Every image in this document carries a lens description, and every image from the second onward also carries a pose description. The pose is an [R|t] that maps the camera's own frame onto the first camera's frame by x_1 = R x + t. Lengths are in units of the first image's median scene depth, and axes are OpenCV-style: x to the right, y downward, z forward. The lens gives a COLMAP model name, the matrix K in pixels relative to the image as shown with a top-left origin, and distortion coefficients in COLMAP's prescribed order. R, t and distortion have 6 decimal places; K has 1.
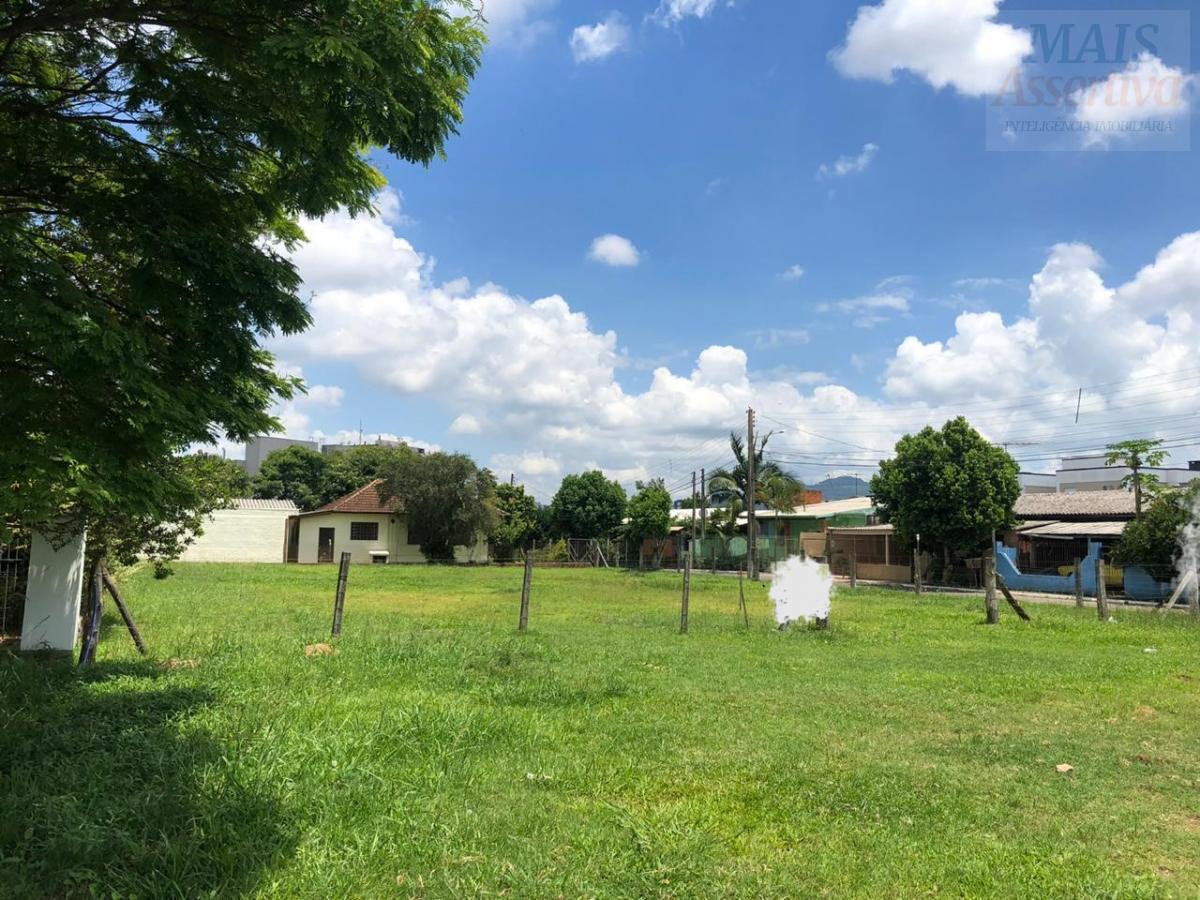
lens RADIAL K [[992.6, 0, 600.0], [0, 992.6, 450.0], [0, 0, 1]] dist [0.036679, -0.018050]
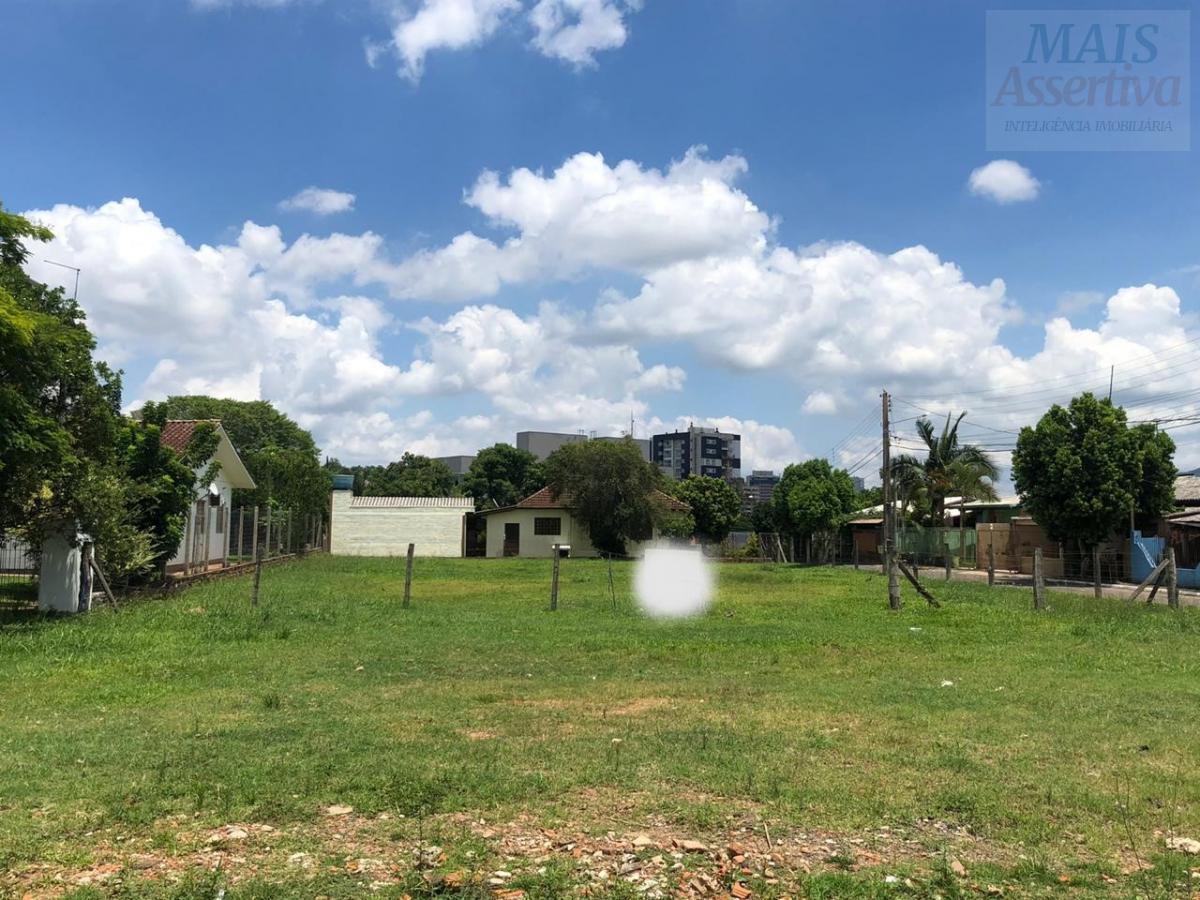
lens RADIAL K [[1136.3, 0, 600.0], [0, 1136.3, 450.0], [0, 0, 1]] dist [0.046473, -0.007918]
pose [[0.944084, -0.032521, -0.328096, 0.208861], [0.037342, 0.999267, 0.008403, -0.004761], [0.327582, -0.020185, 0.944607, -0.083862]]
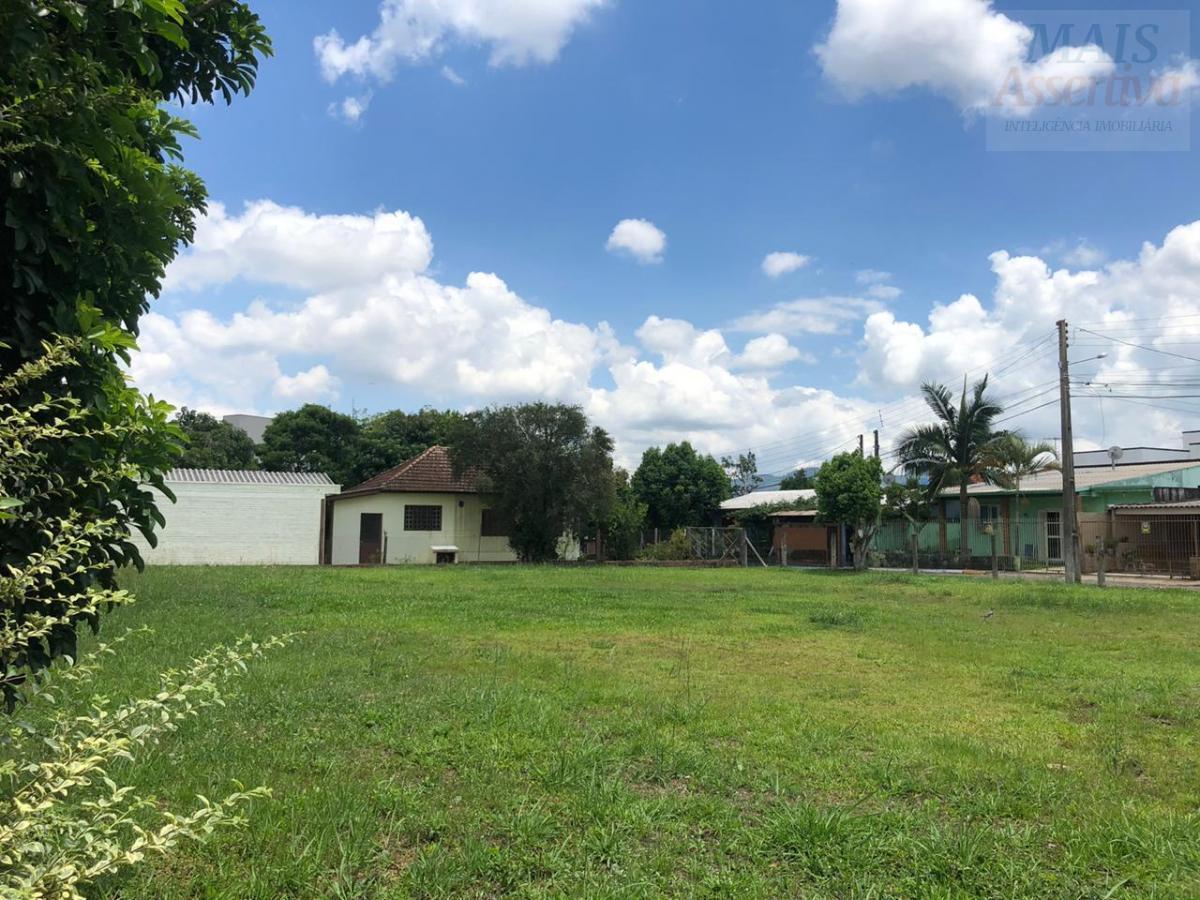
lens RADIAL K [[1005.0, 0, 600.0], [0, 1005.0, 450.0], [0, 0, 1]] dist [0.029267, -0.019261]
pose [[0.999333, -0.007605, 0.035720, -0.143996], [0.007366, 0.999950, 0.006824, 0.030907], [-0.035770, -0.006556, 0.999339, 0.297704]]
